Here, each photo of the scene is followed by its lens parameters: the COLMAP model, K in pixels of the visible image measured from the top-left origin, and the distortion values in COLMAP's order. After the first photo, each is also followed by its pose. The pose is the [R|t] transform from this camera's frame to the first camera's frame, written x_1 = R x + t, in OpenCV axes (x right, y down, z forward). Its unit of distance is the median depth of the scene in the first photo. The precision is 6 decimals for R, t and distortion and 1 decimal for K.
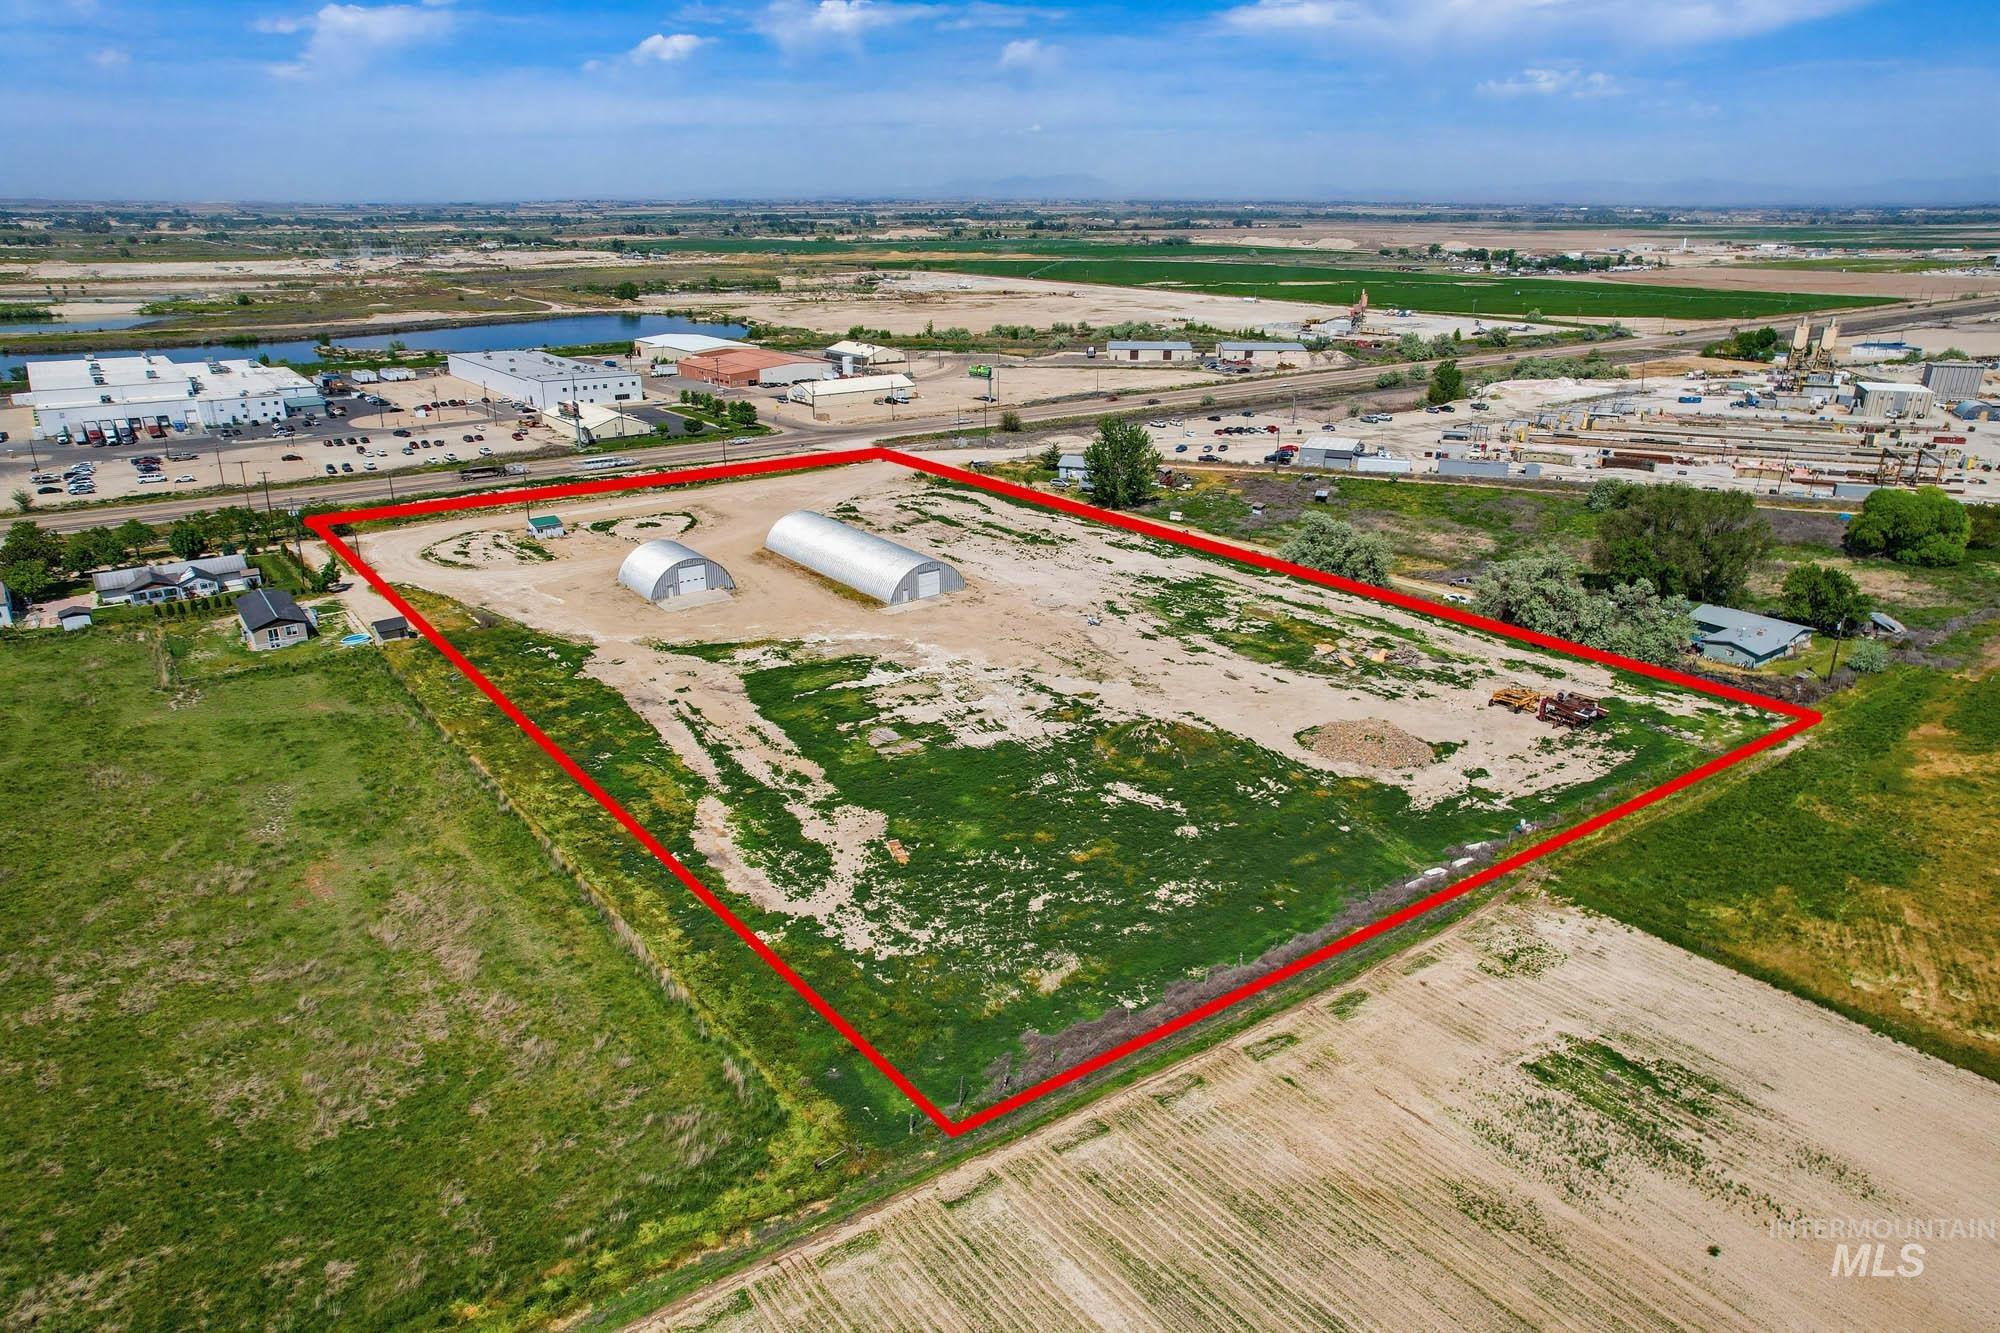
lens RADIAL K [[1271.3, 0, 1012.7], [0, 1271.3, 666.5], [0, 0, 1]] dist [-0.039288, 0.000905]
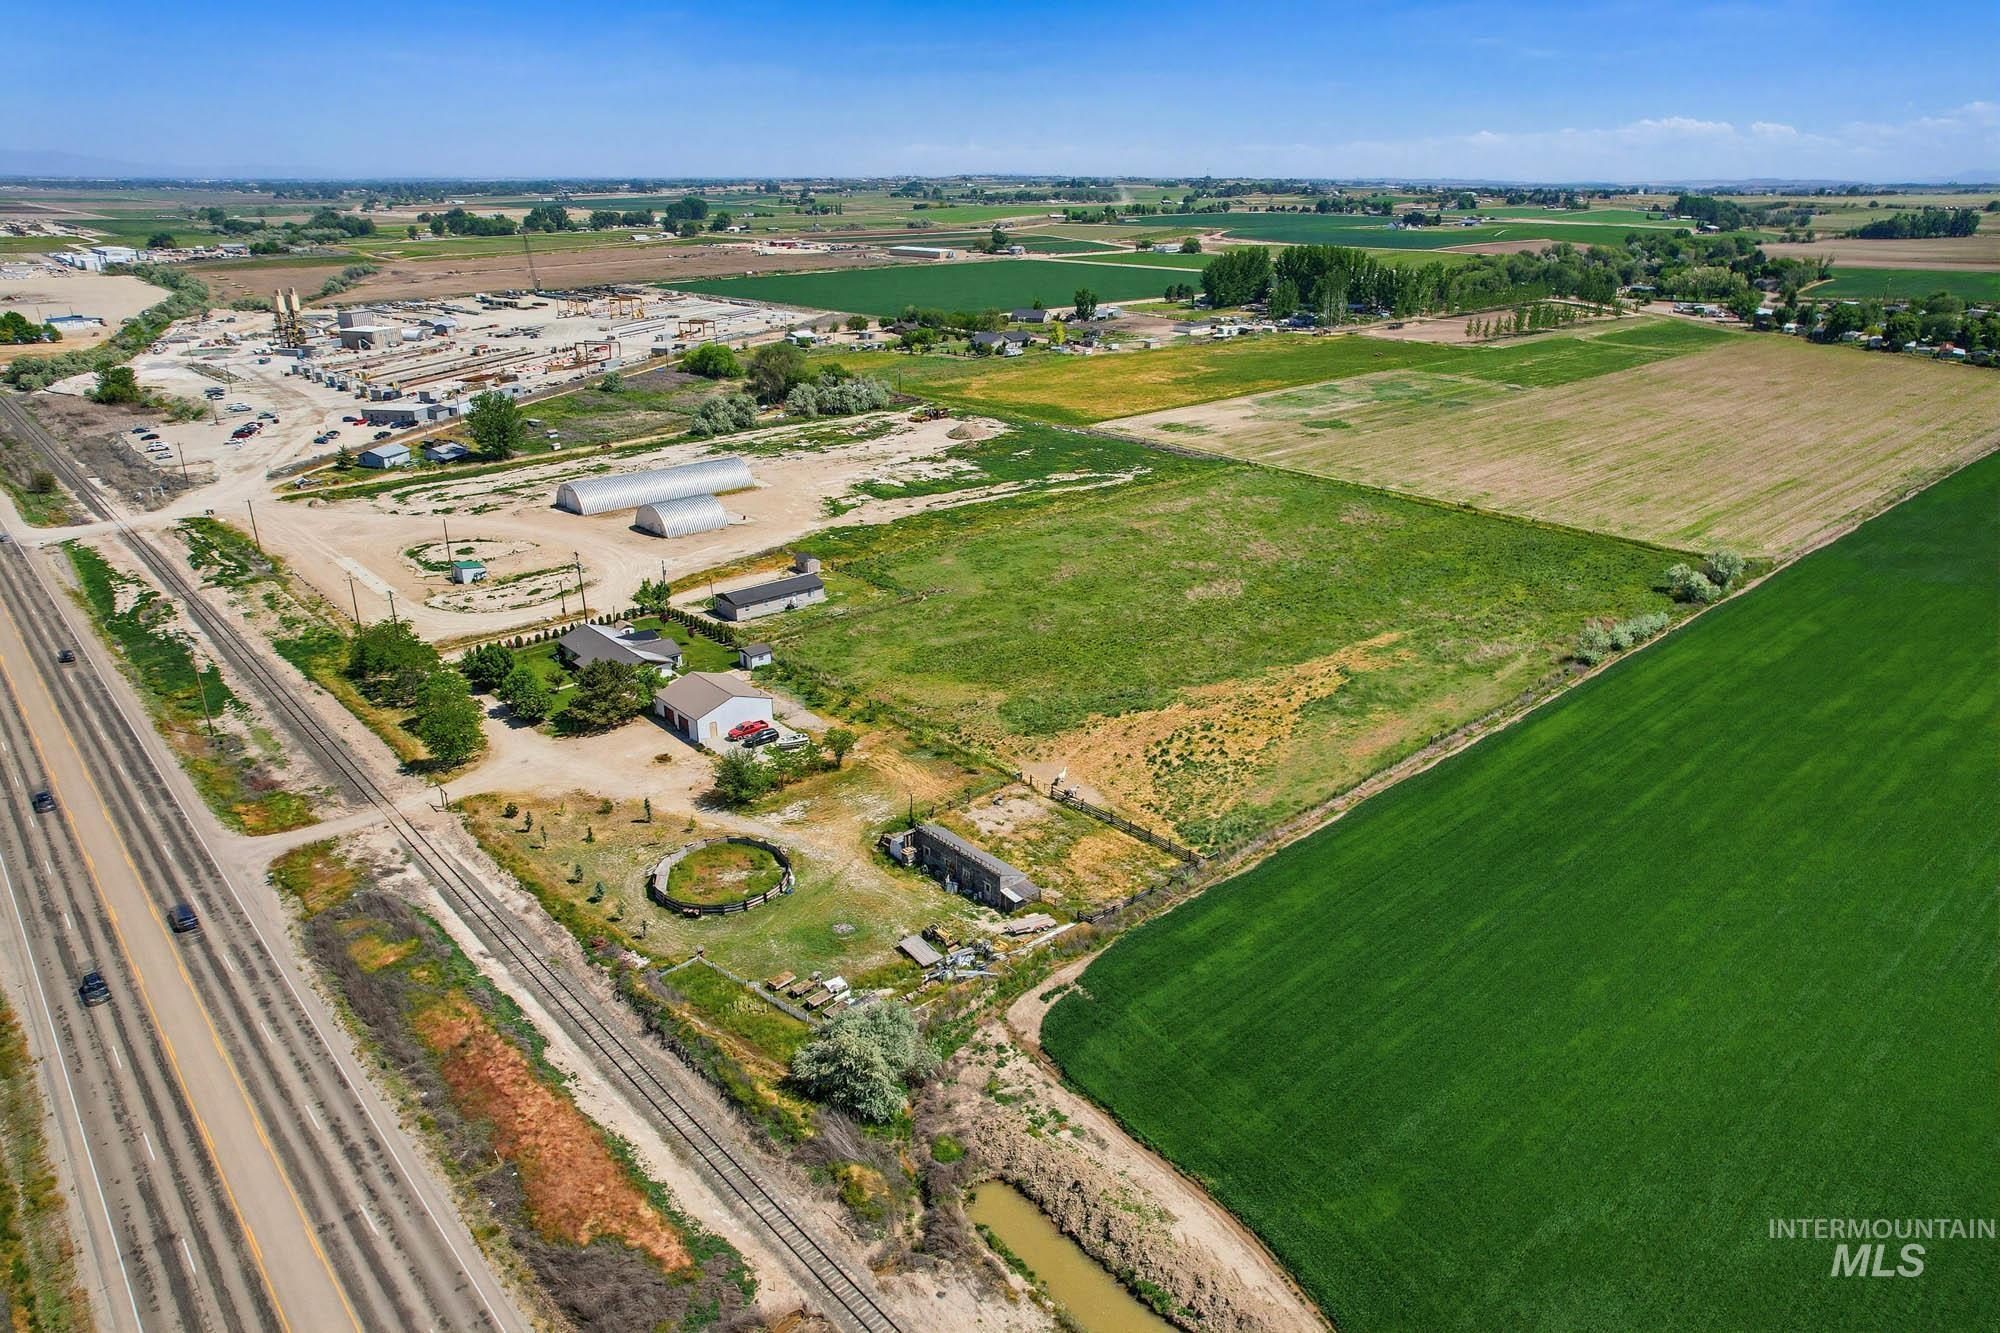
lens RADIAL K [[1278.8, 0, 1006.1], [0, 1278.8, 662.9], [0, 0, 1]] dist [-0.078152, 0.077911]
pose [[-0.088759, -0.359273, 0.929002, -1.800738], [0.338705, 0.866216, 0.367353, -0.358784], [-0.936697, 0.347263, 0.044803, 0.786884]]
